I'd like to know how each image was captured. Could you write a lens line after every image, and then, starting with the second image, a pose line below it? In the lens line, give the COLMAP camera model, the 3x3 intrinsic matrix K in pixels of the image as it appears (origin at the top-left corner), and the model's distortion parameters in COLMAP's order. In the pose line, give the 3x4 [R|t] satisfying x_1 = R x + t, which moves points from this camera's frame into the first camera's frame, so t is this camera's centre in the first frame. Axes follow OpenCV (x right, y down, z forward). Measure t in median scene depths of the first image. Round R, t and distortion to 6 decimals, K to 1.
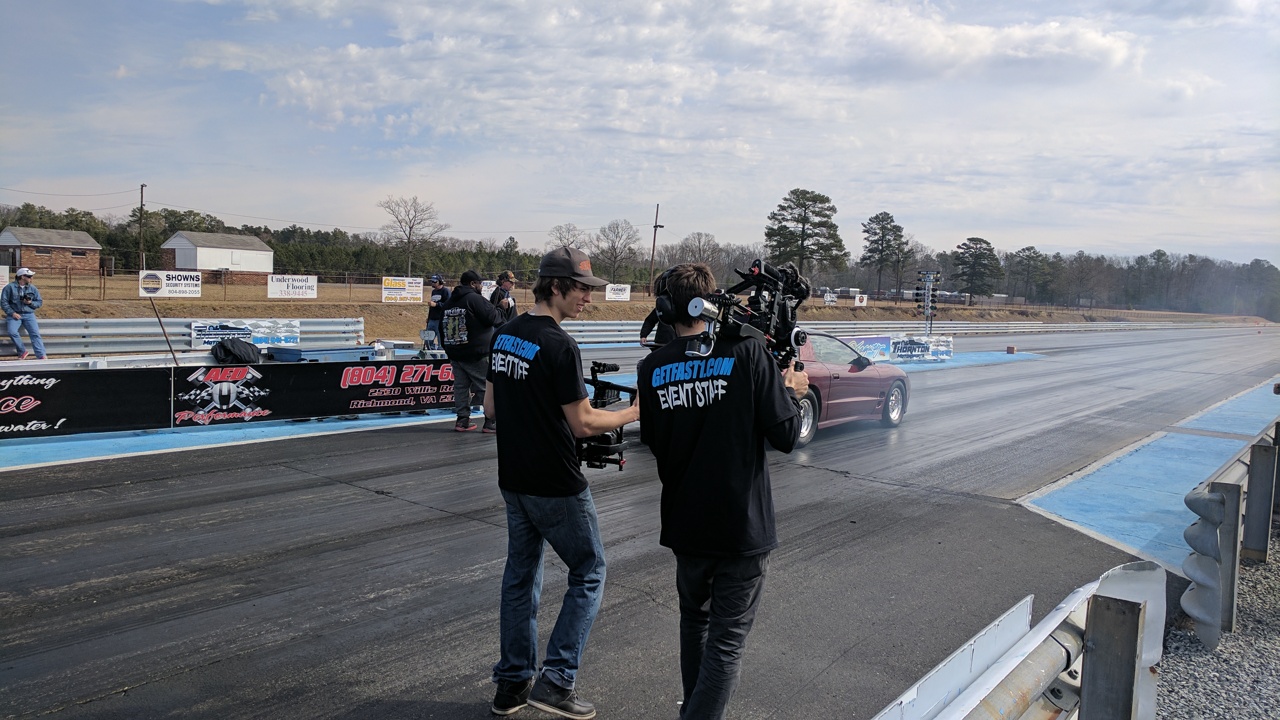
lens RADIAL K [[952.8, 0, 640.0], [0, 952.8, 360.0], [0, 0, 1]] dist [0.013936, -0.008224]
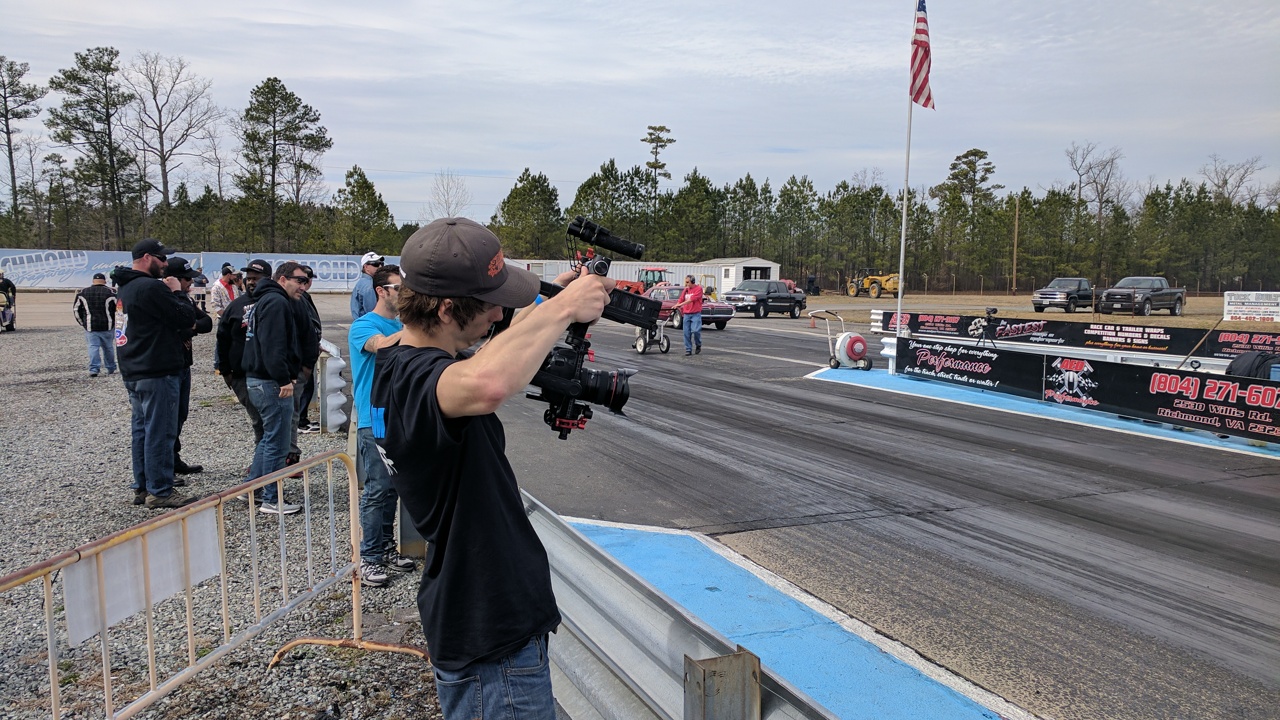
lens RADIAL K [[952.8, 0, 640.0], [0, 952.8, 360.0], [0, 0, 1]] dist [0.013936, -0.008224]
pose [[-0.471716, 0.027943, -0.881308, 0.100058], [-0.101343, 0.991156, 0.085669, -0.004427], [0.875907, 0.129726, -0.464712, 0.120386]]
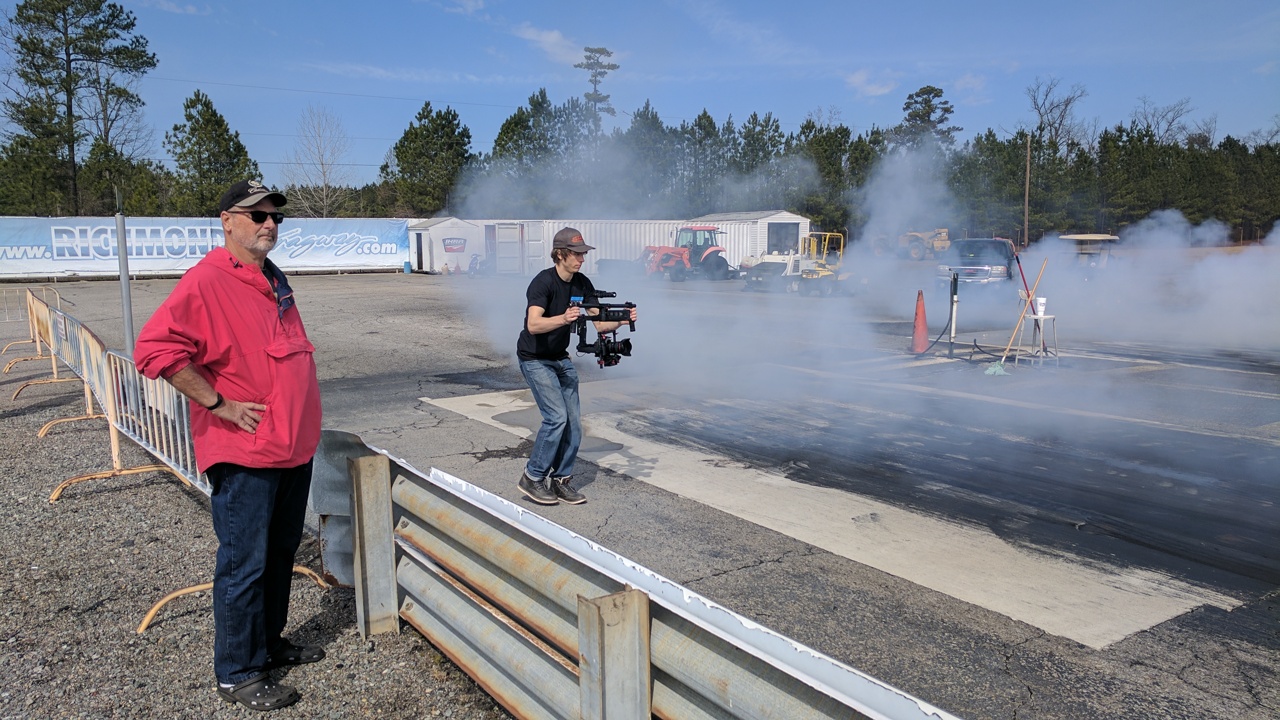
lens RADIAL K [[959.5, 0, 640.0], [0, 959.5, 360.0], [0, 0, 1]] dist [-0.003287, 0.021175]
pose [[-0.304209, 0.078819, -0.949339, -0.056768], [-0.074415, 0.991560, 0.106170, 0.005562], [0.949694, 0.102943, -0.295776, -0.088711]]
